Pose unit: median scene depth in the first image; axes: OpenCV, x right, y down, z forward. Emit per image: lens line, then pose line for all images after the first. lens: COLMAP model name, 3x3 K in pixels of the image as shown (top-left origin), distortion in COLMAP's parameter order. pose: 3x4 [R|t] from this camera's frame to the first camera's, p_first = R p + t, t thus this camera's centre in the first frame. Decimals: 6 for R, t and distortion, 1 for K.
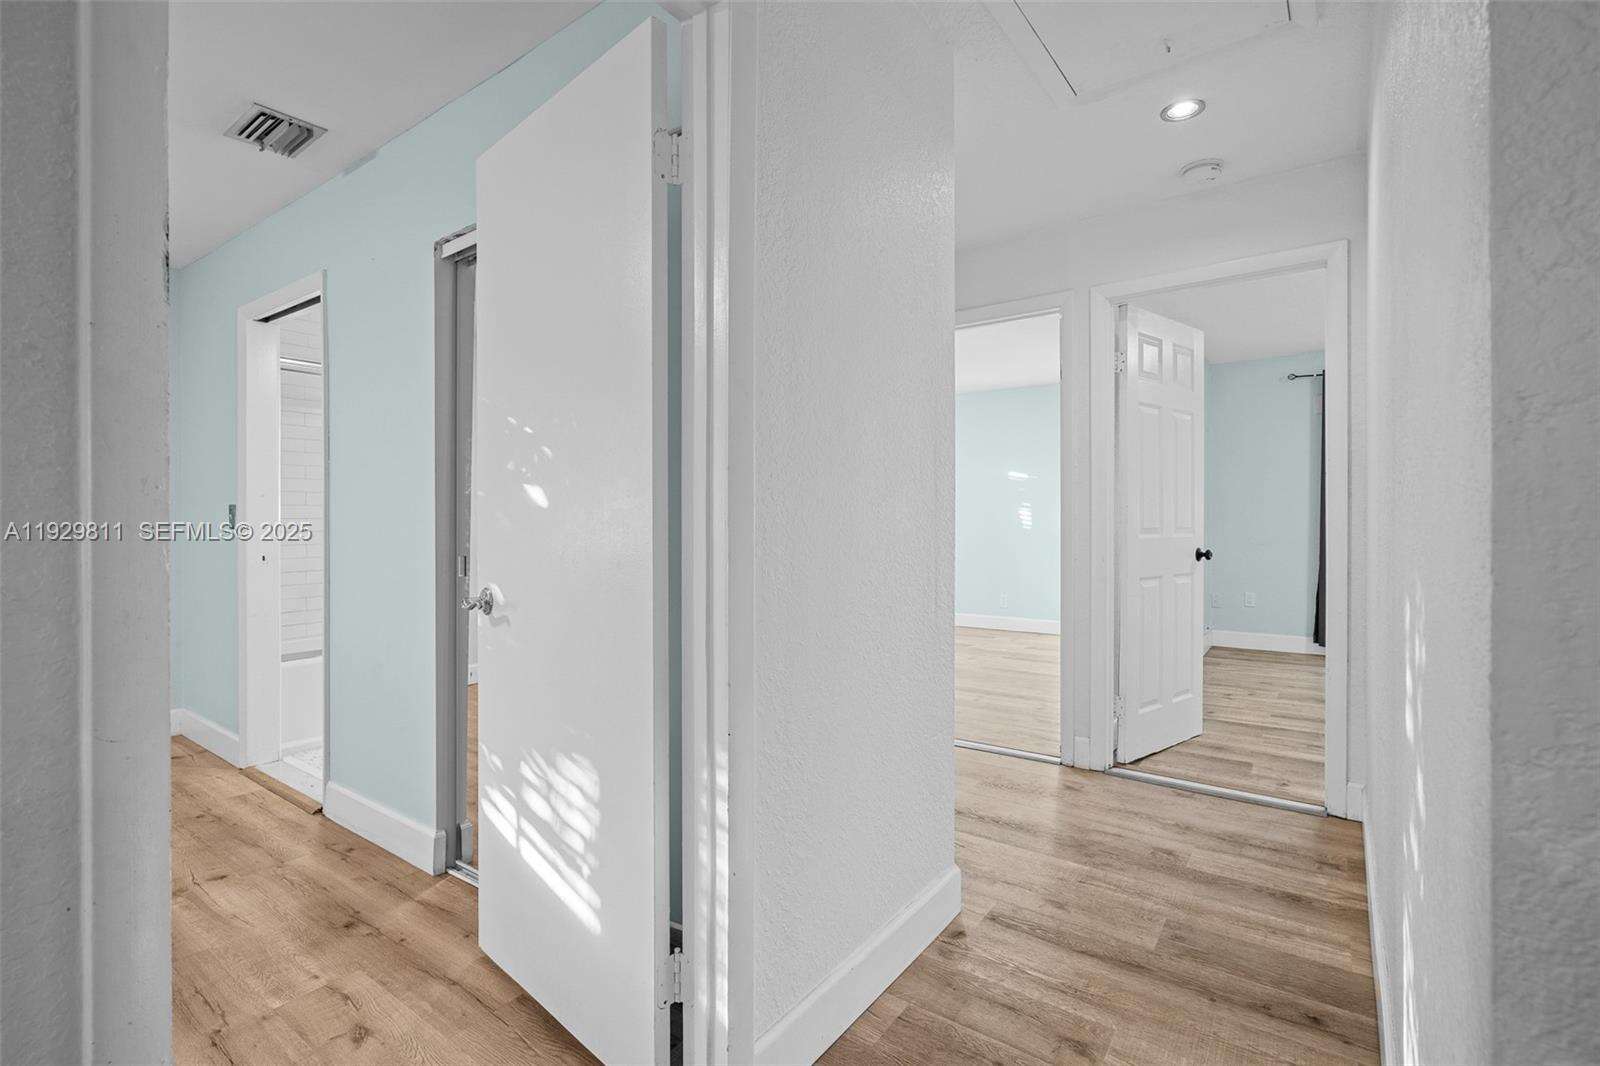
lens RADIAL K [[734.9, 0, 797.7], [0, 734.9, 520.5], [0, 0, 1]] dist [-0.003517, 0.000407]
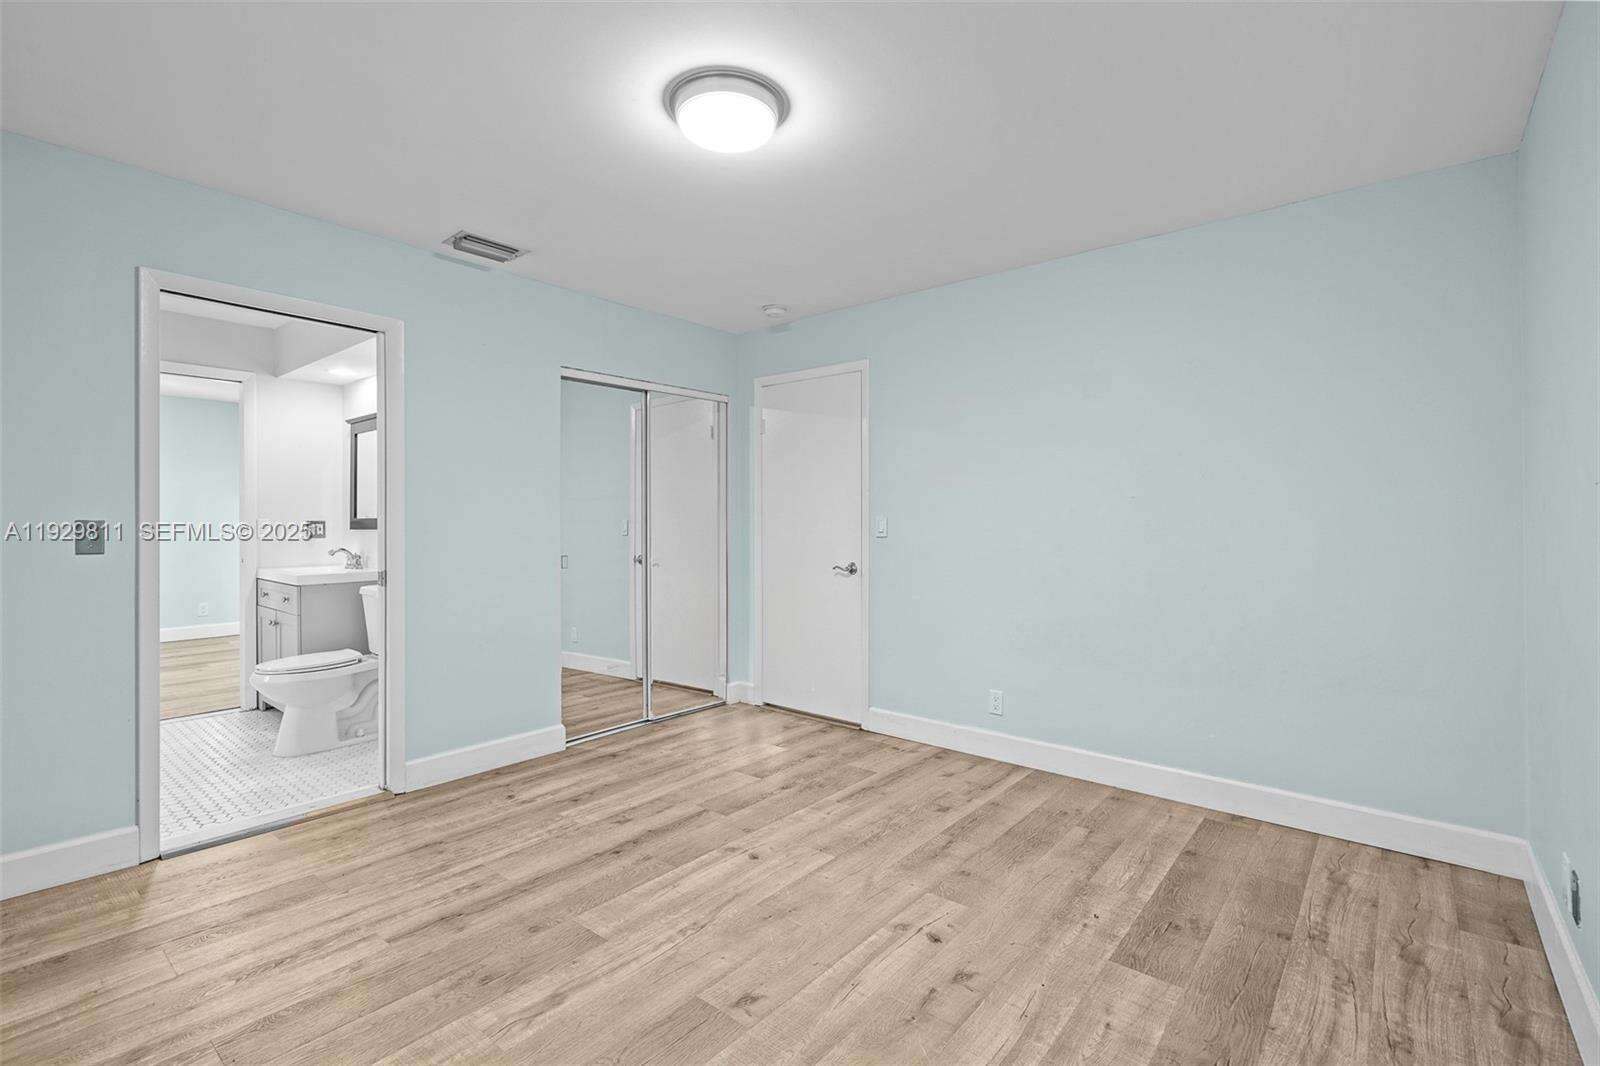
lens RADIAL K [[730.3, 0, 792.2], [0, 730.3, 523.0], [0, 0, 1]] dist [-0.001026, 0.000664]
pose [[0.066174, 0.002138, 0.997806, -1.656131], [0.002010, 0.999995, -0.002276, -0.018314], [-0.997806, 0.002156, 0.066169, 0.295838]]
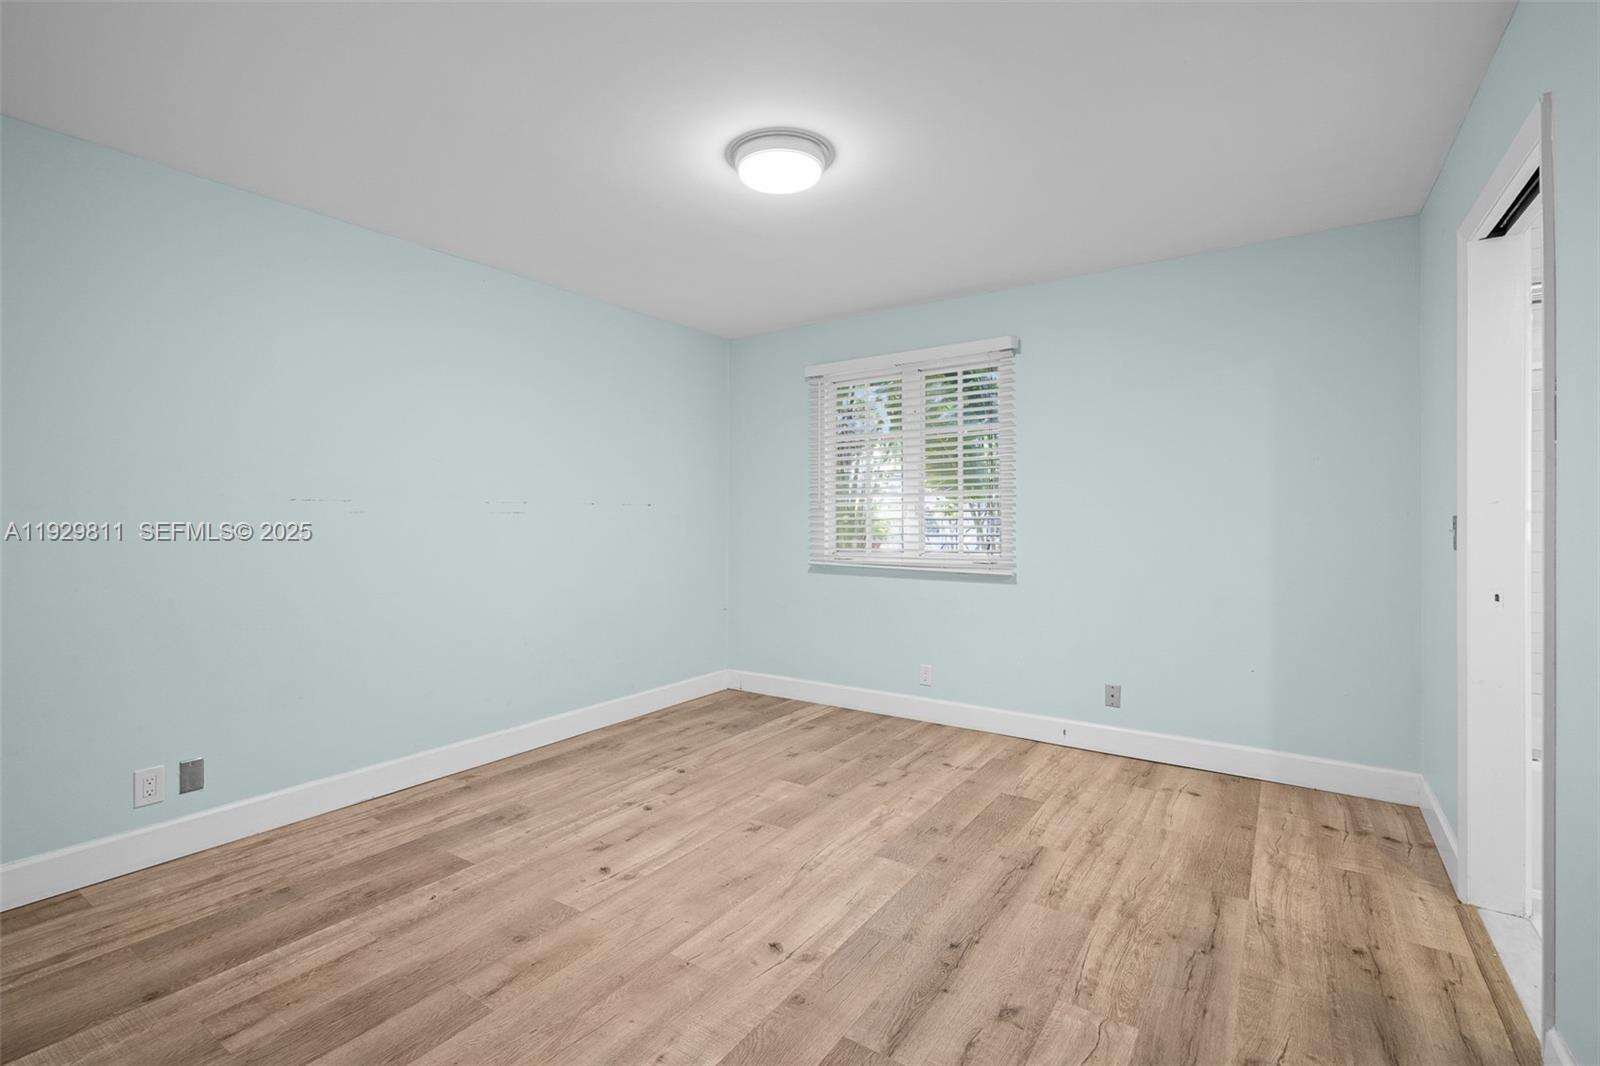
lens RADIAL K [[730.3, 0, 792.2], [0, 730.3, 523.0], [0, 0, 1]] dist [-0.001026, 0.000664]
pose [[0.031409, 0.009592, -0.999461, -0.110448], [-0.000333, 0.999954, 0.009586, -0.024559], [0.999507, 0.000031, 0.031411, 0.394129]]
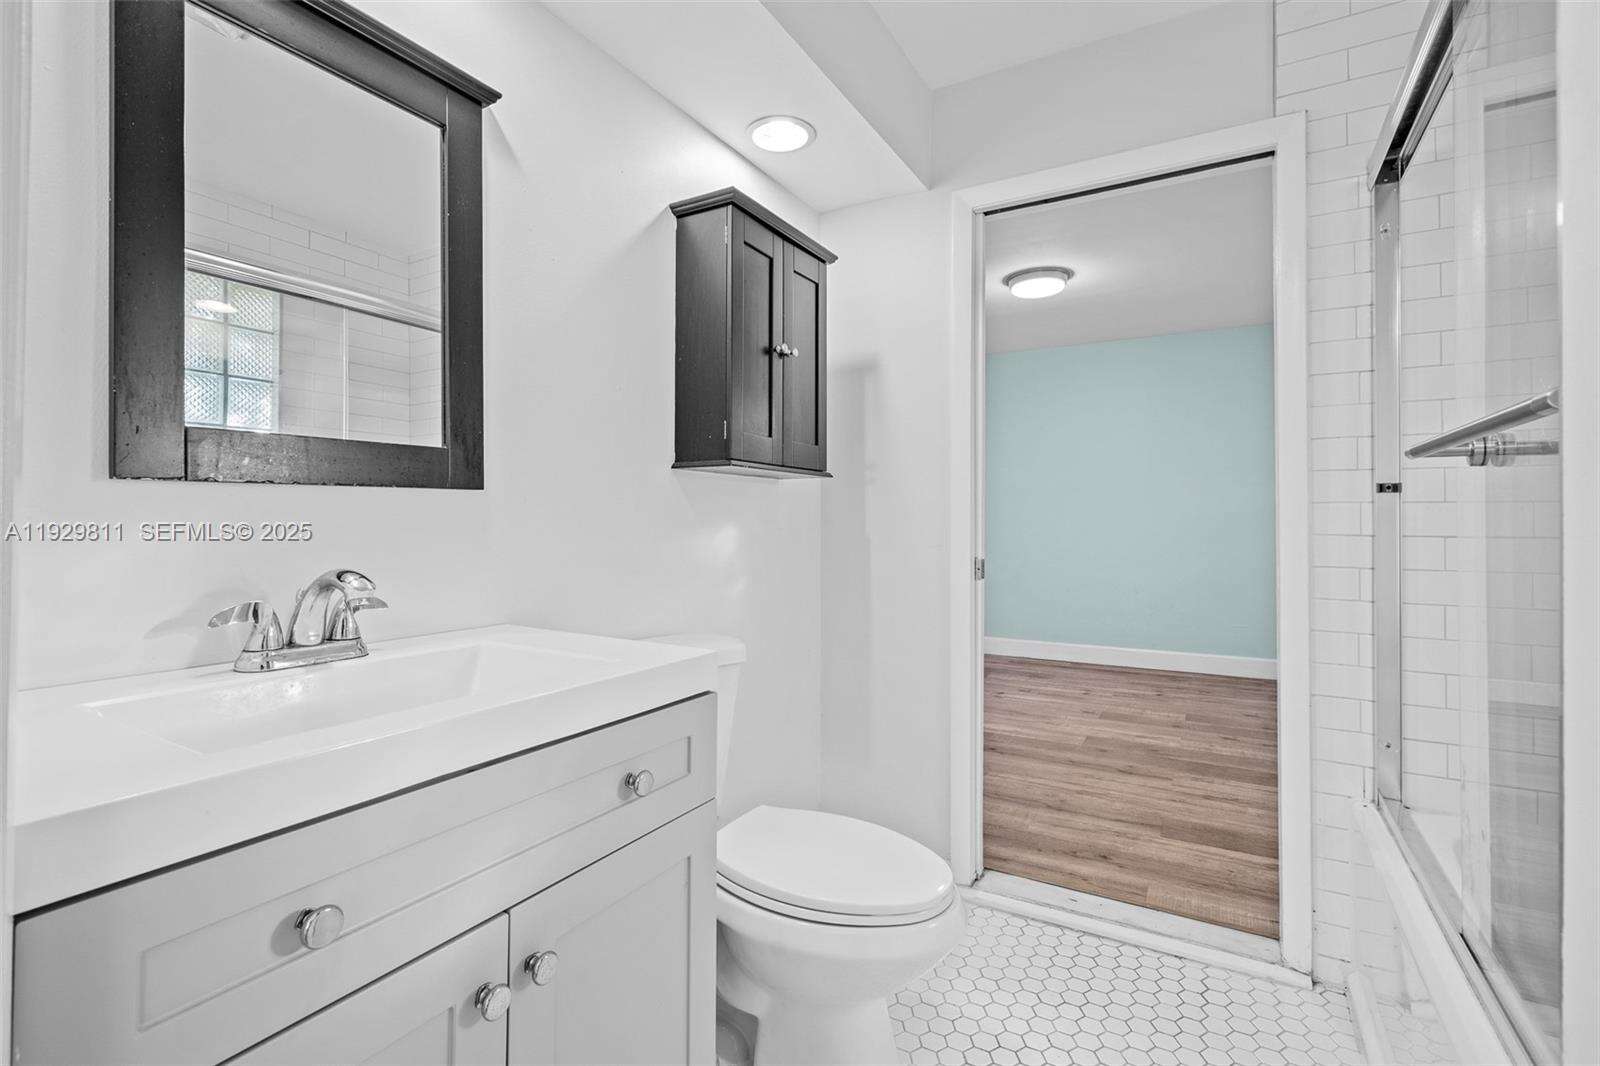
lens RADIAL K [[730.3, 0, 792.2], [0, 730.3, 523.0], [0, 0, 1]] dist [-0.001026, 0.000664]
pose [[-0.994396, 0.005653, -0.105570, -0.341645], [0.004787, 0.999953, 0.008461, 0.002123], [0.105613, 0.007908, -0.994376, 1.701667]]
